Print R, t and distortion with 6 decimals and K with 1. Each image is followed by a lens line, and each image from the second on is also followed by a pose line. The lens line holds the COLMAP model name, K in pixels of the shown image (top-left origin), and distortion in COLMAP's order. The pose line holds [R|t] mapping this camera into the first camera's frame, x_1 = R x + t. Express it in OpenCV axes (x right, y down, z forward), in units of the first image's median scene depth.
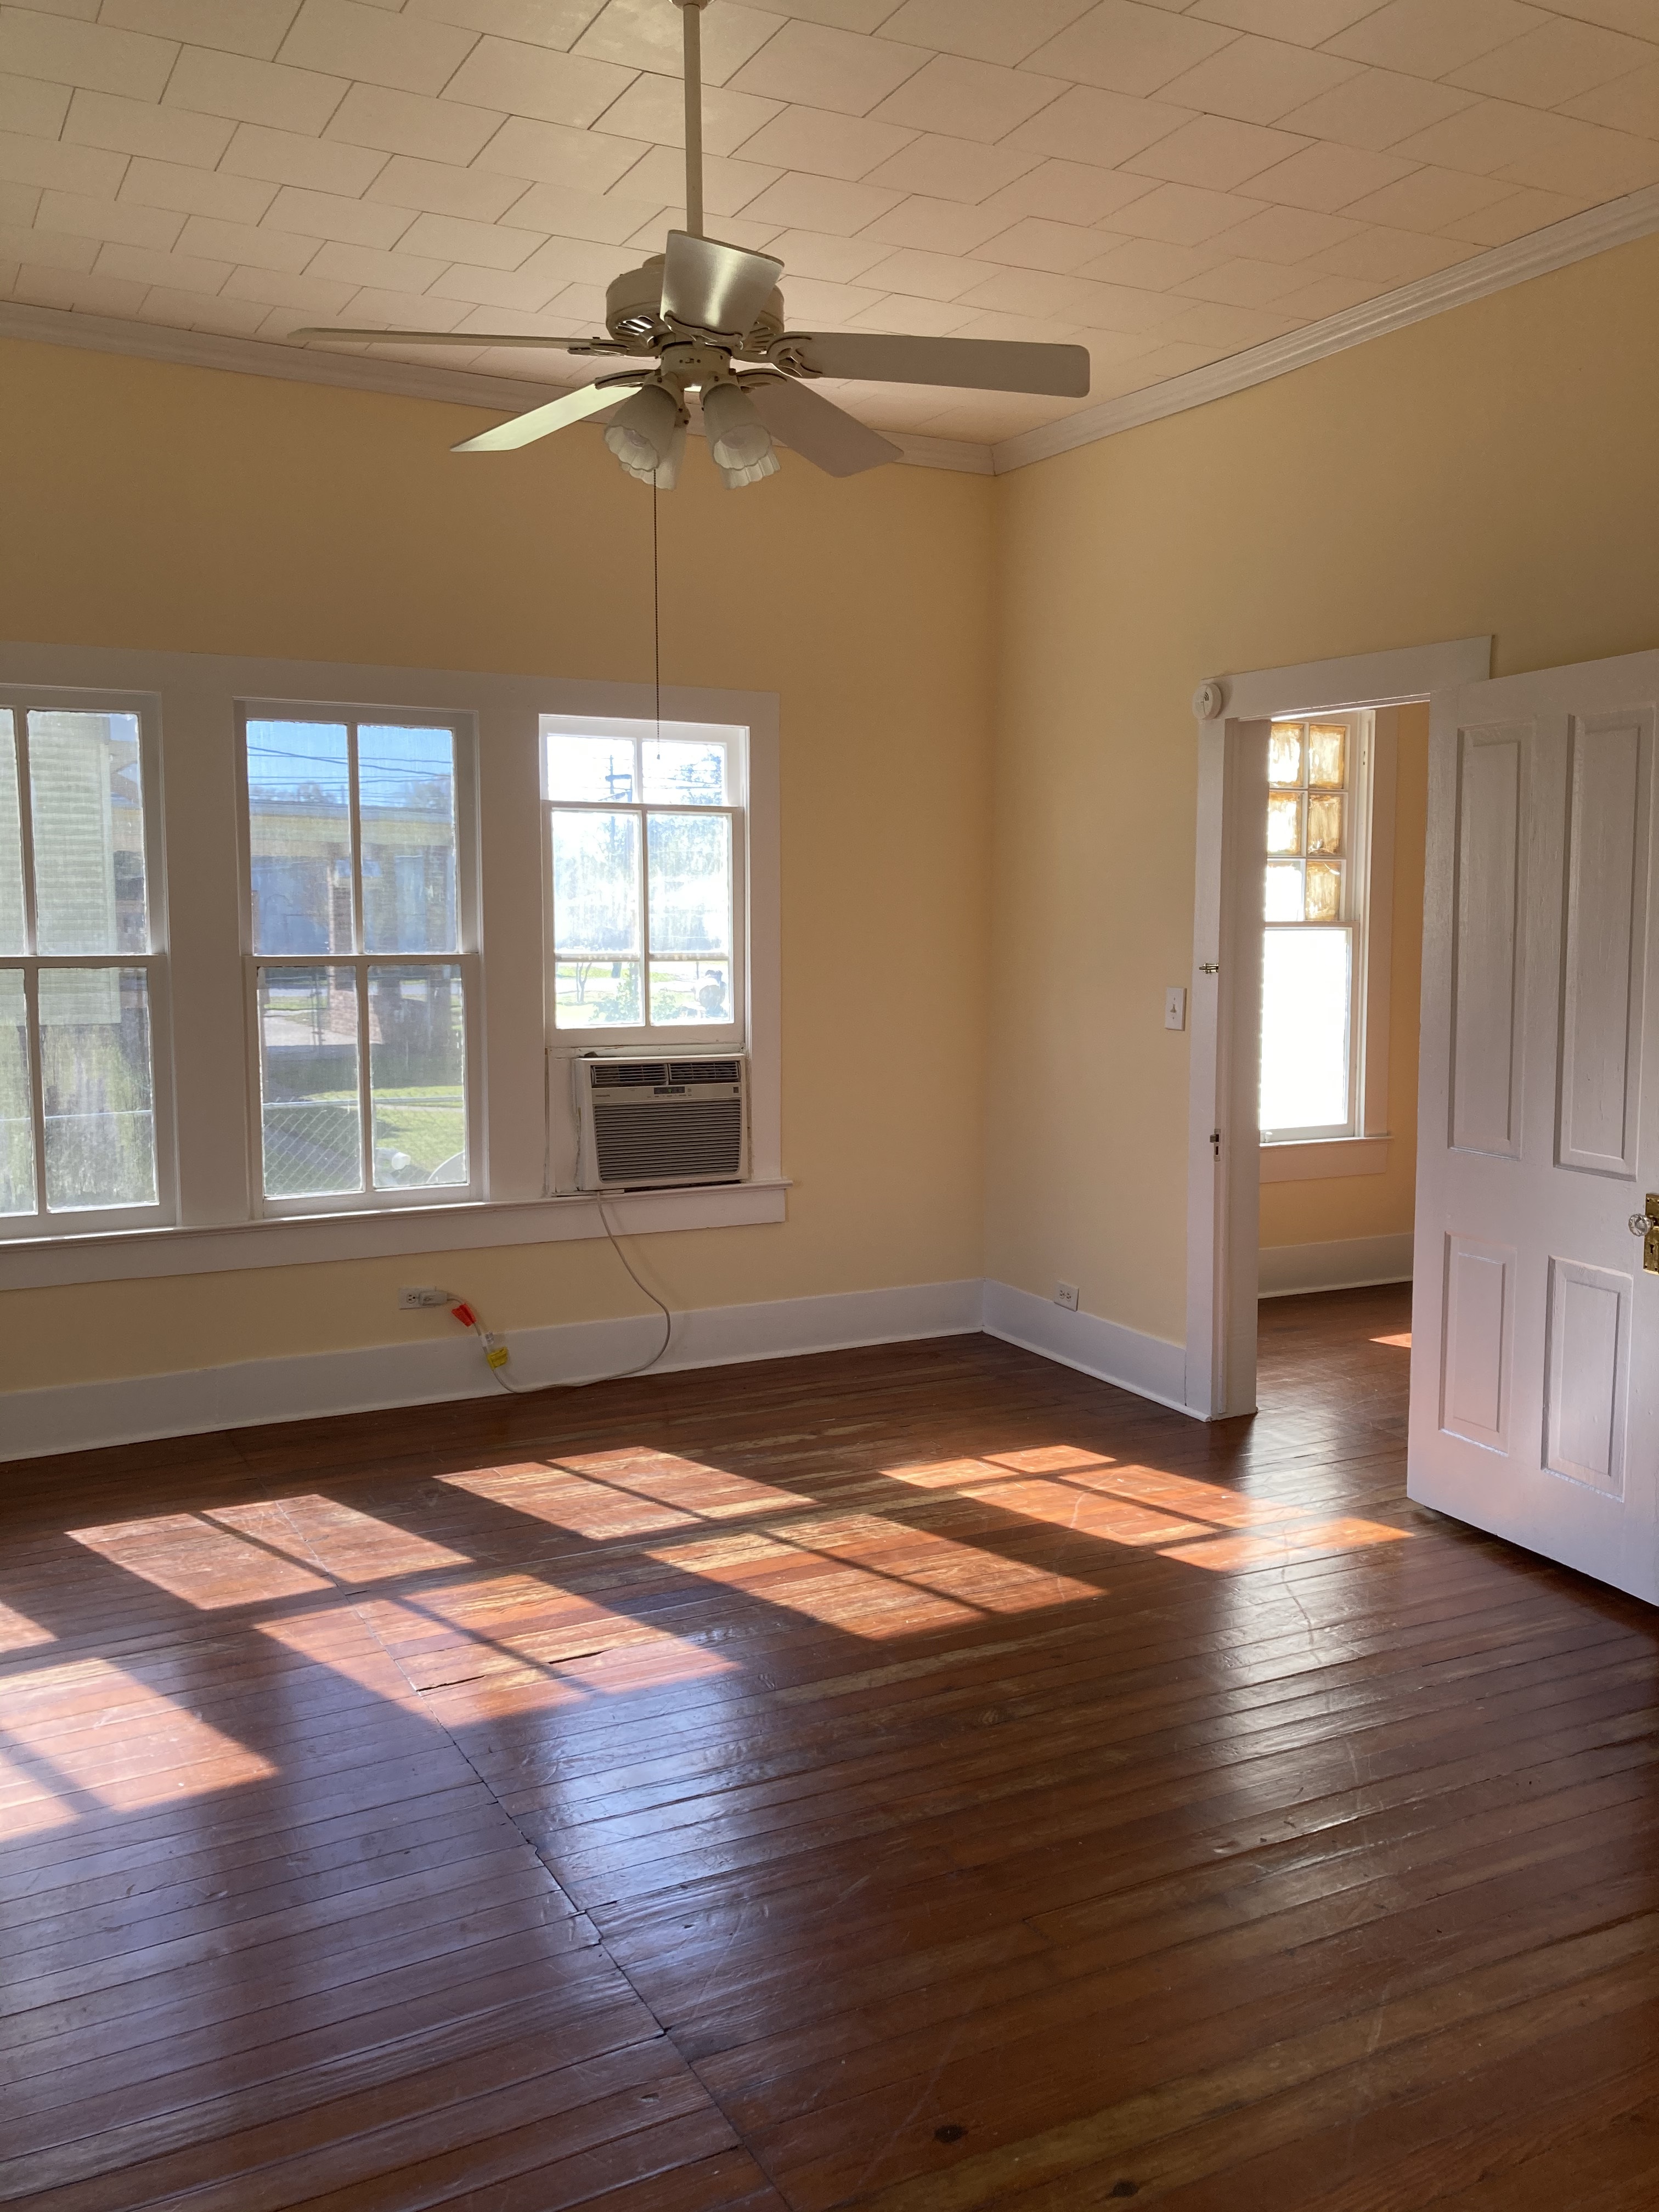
lens RADIAL K [[1824.4, 0, 842.2], [0, 1824.4, 1098.6], [0, 0, 1]] dist [-0.002115, 0.045093]
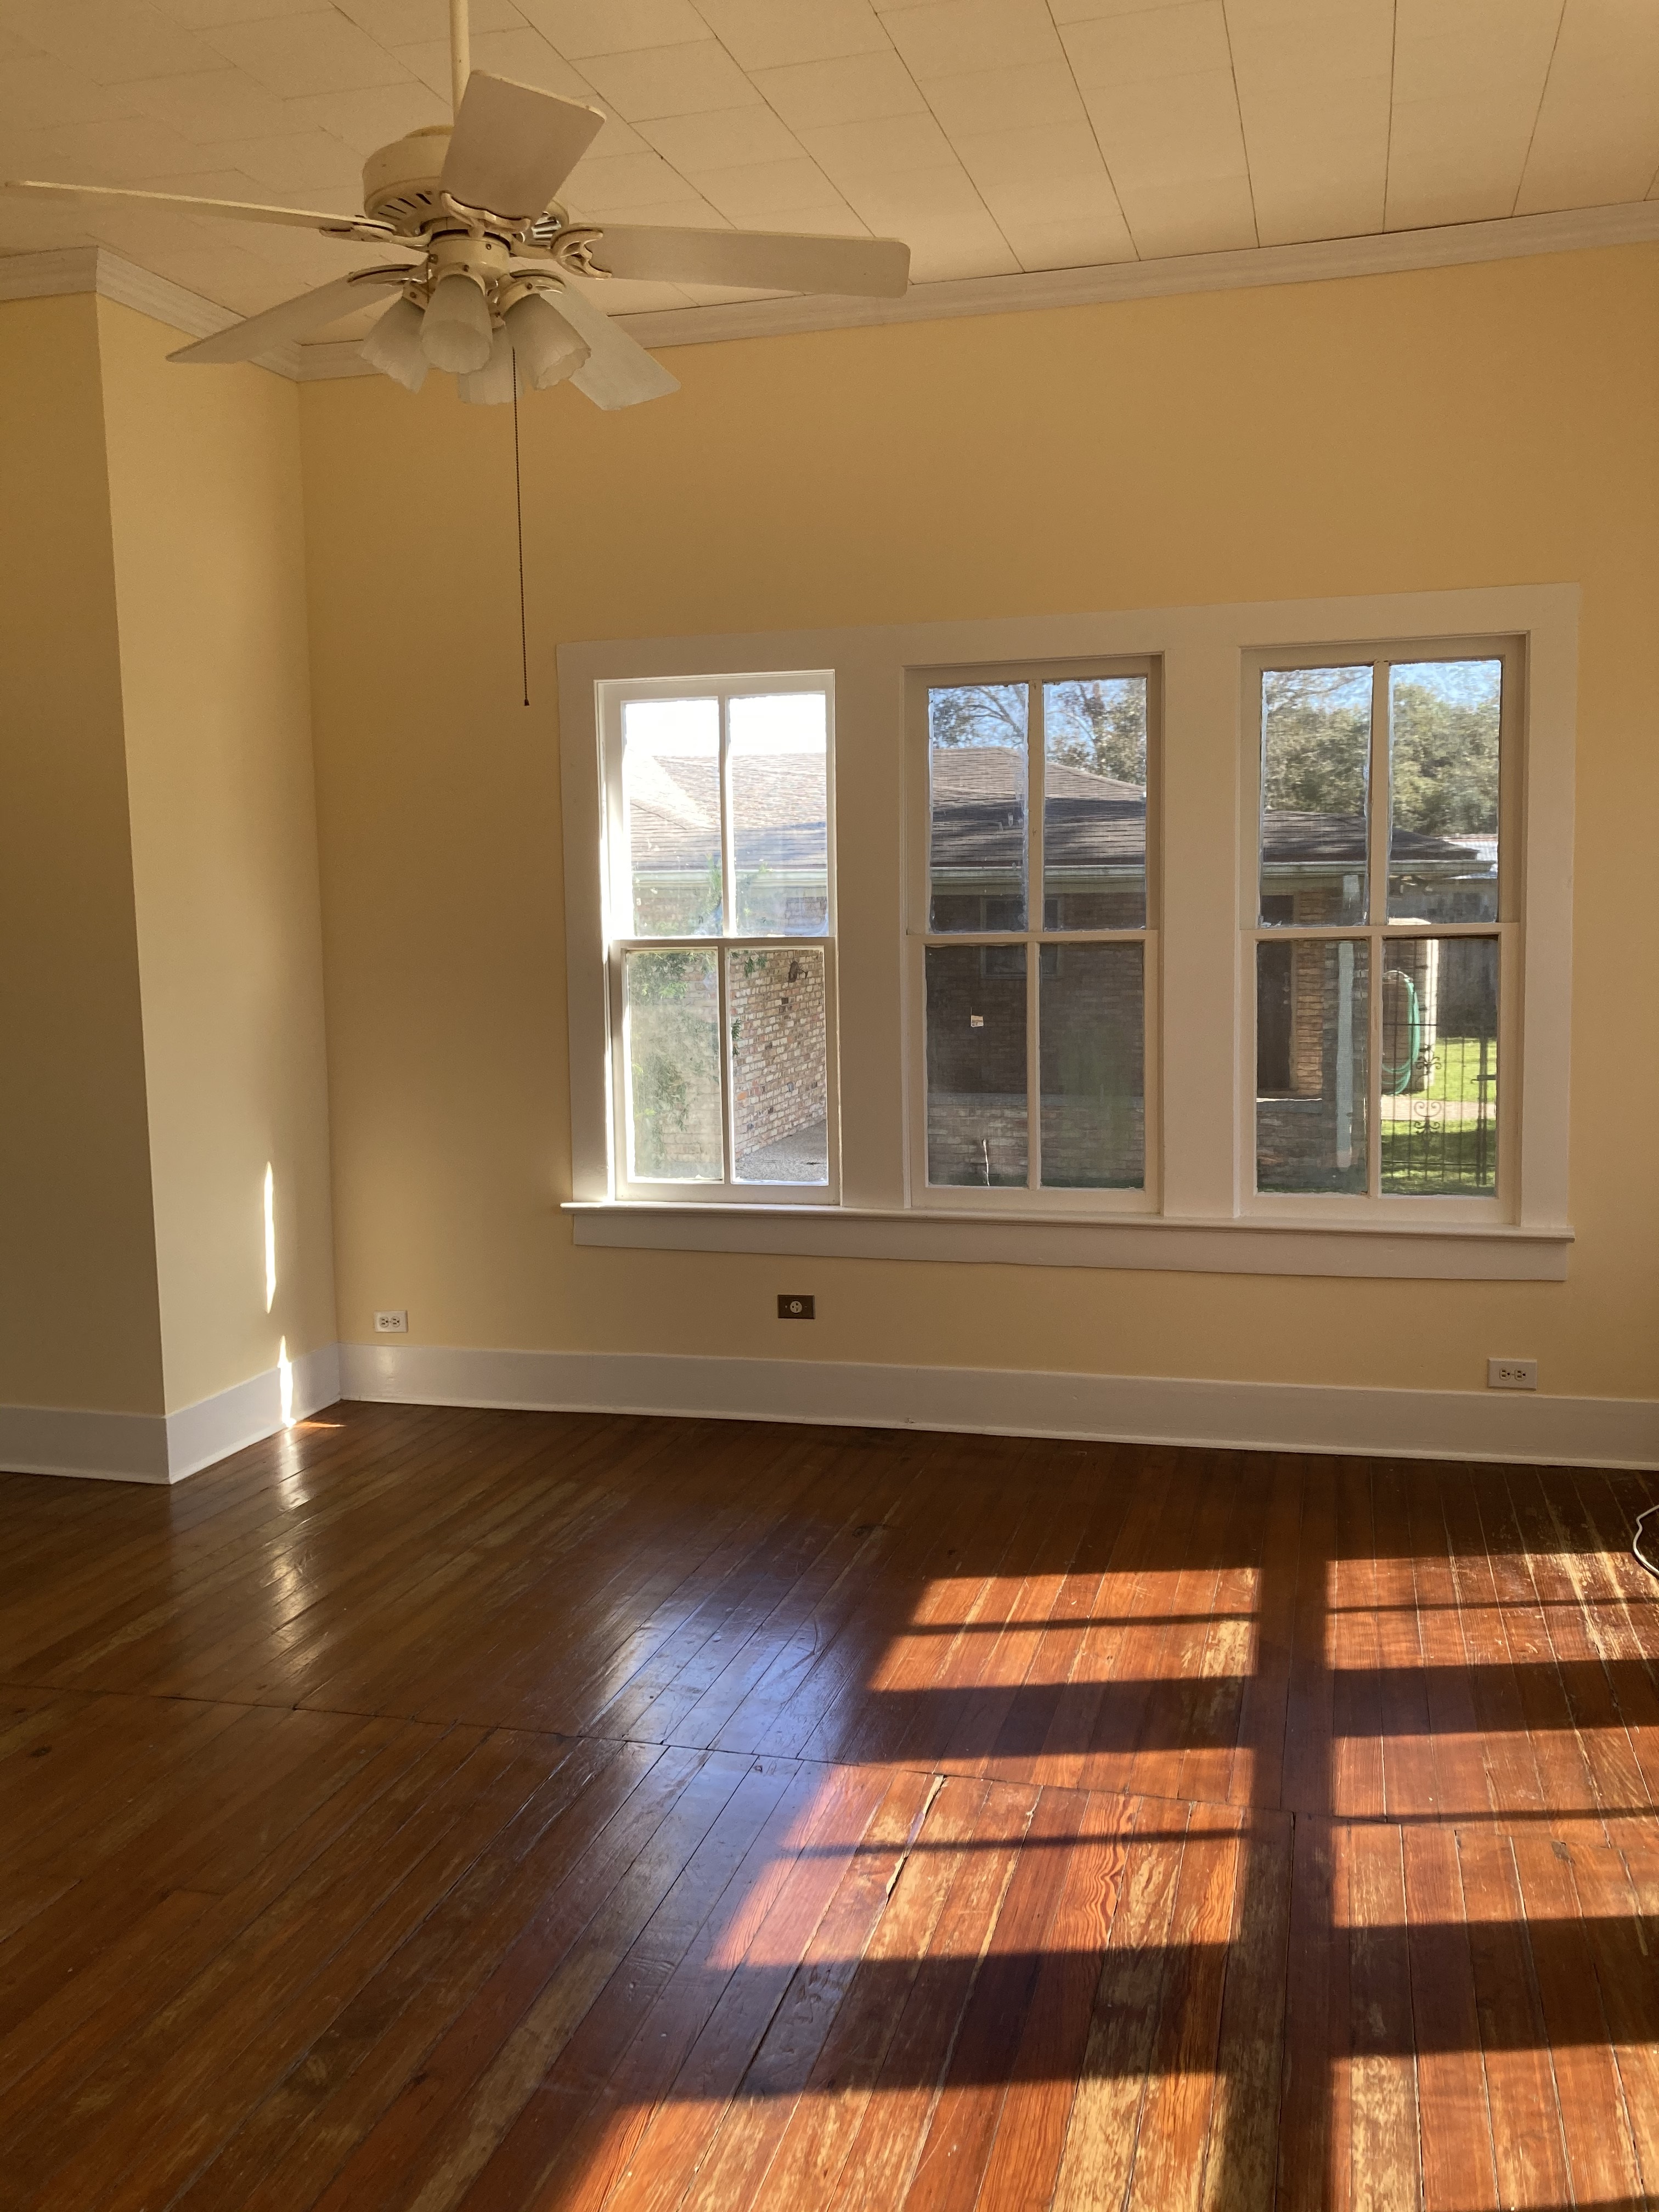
lens RADIAL K [[1824.4, 0, 842.2], [0, 1824.4, 1098.6], [0, 0, 1]] dist [-0.002115, 0.045093]
pose [[-0.687248, 0.095770, -0.720082, 0.345854], [-0.055848, 0.981372, 0.183823, -0.128358], [0.724273, 0.166547, -0.669097, 1.323495]]
